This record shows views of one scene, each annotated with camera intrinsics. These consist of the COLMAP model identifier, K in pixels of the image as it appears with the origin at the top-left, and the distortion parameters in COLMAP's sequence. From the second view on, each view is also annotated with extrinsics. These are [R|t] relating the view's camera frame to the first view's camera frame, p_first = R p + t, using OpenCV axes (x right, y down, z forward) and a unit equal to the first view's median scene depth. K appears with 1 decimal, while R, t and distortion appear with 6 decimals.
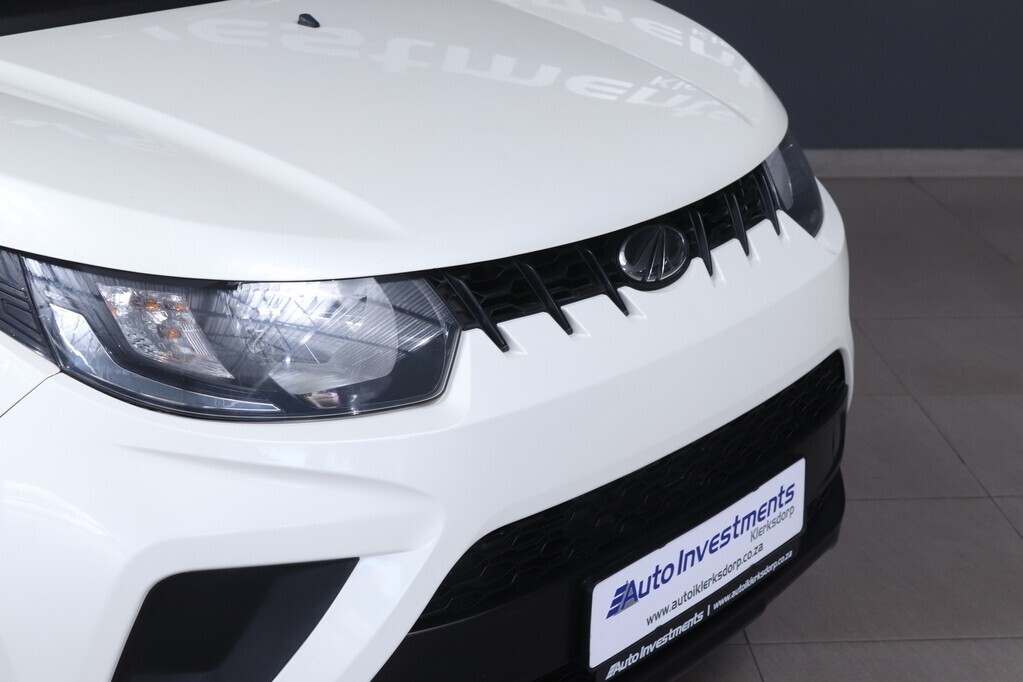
lens RADIAL K [[1913.5, 0, 511.5], [0, 1913.5, 341.0], [0, 0, 1]] dist [-0.035819, -0.067159]
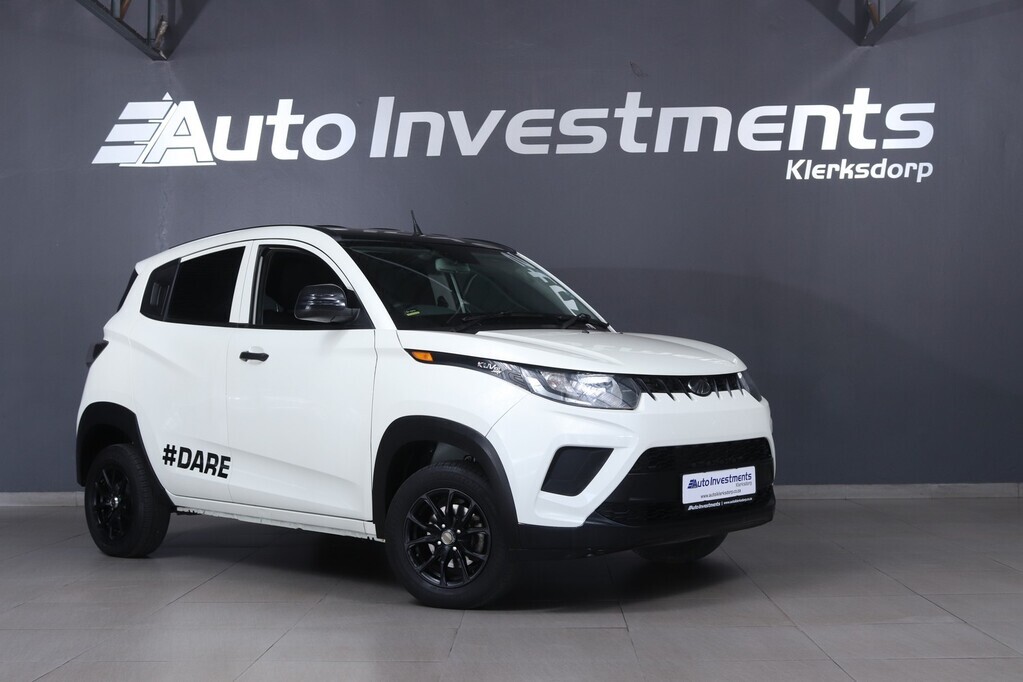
lens RADIAL K [[1385.6, 0, 511.5], [0, 1385.6, 341.0], [0, 0, 1]] dist [-0.048310, -0.007443]
pose [[0.996194, -0.017048, -0.085485, -0.041425], [-0.011793, 0.945313, -0.325952, 0.665501], [0.086366, 0.325719, 0.941514, -1.282578]]
